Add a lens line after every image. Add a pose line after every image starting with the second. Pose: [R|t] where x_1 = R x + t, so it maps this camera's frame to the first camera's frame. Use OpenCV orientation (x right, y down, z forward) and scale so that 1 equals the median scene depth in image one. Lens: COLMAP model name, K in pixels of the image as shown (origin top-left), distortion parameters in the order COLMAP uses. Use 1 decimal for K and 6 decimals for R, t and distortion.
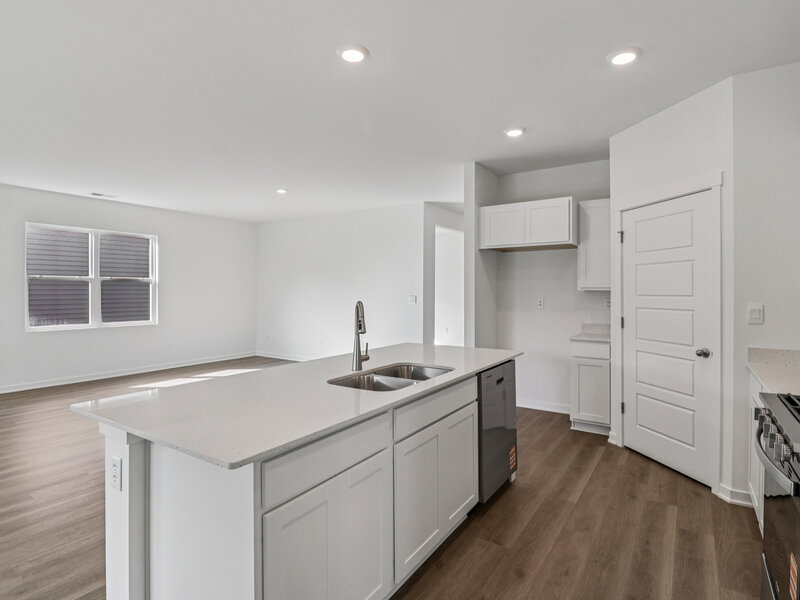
lens RADIAL K [[435.6, 0, 394.3], [0, 435.6, 293.7], [0, 0, 1]] dist [-0.004114, -0.001527]
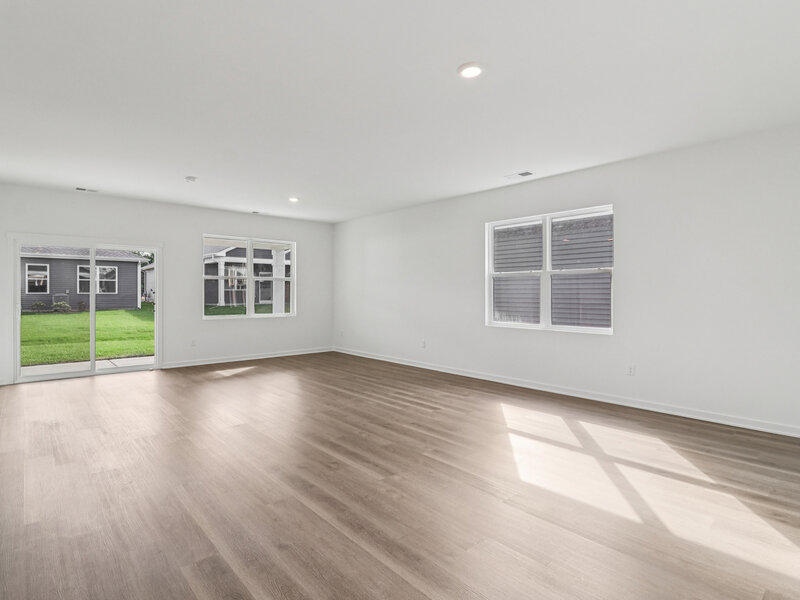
lens RADIAL K [[428.0, 0, 402.1], [0, 428.0, 287.6], [0, 0, 1]] dist [-0.001382, -0.000038]
pose [[-0.240210, -0.014762, -0.970609, 0.216999], [-0.010320, 0.999867, -0.012653, 0.010575], [0.970666, 0.006977, -0.240331, 1.025151]]
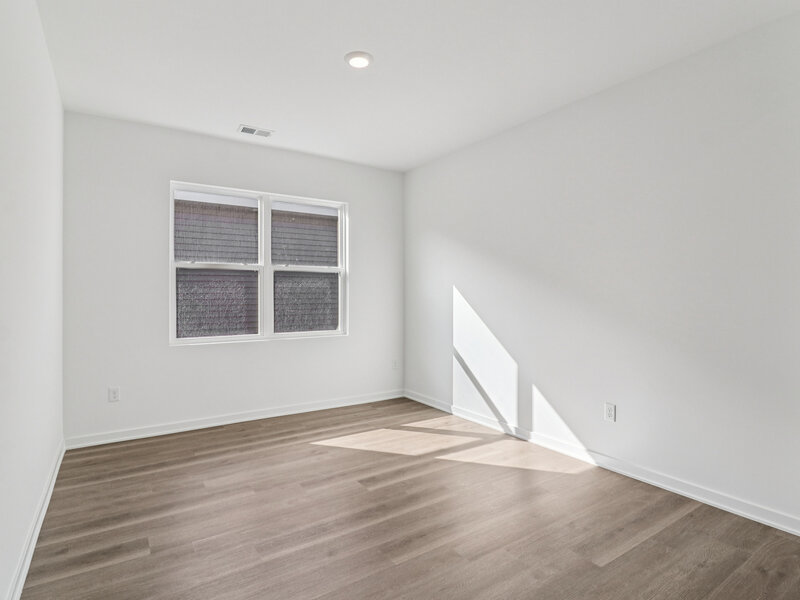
lens RADIAL K [[435.6, 0, 394.3], [0, 435.6, 293.7], [0, 0, 1]] dist [-0.004114, -0.001527]
pose [[0.924288, -0.004448, -0.381669, -0.276086], [0.001203, 0.999961, -0.008739, 0.013850], [0.381693, 0.007618, 0.924258, 0.502786]]
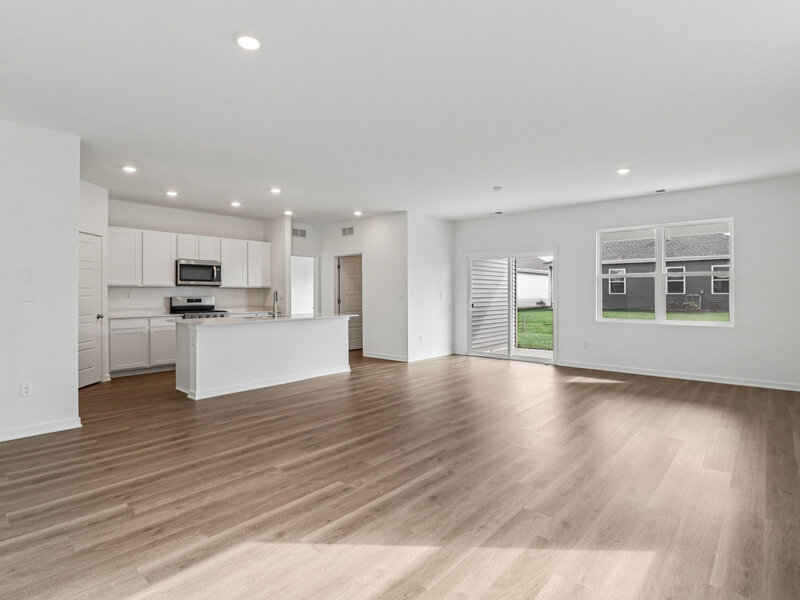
lens RADIAL K [[422.2, 0, 399.1], [0, 422.2, 291.0], [0, 0, 1]] dist [-0.000114, -0.011662]
pose [[-0.992299, 0.001177, 0.123861, -0.451066], [0.001488, 0.999996, 0.002420, 0.007216], [-0.123857, 0.002586, -0.992297, 1.370378]]
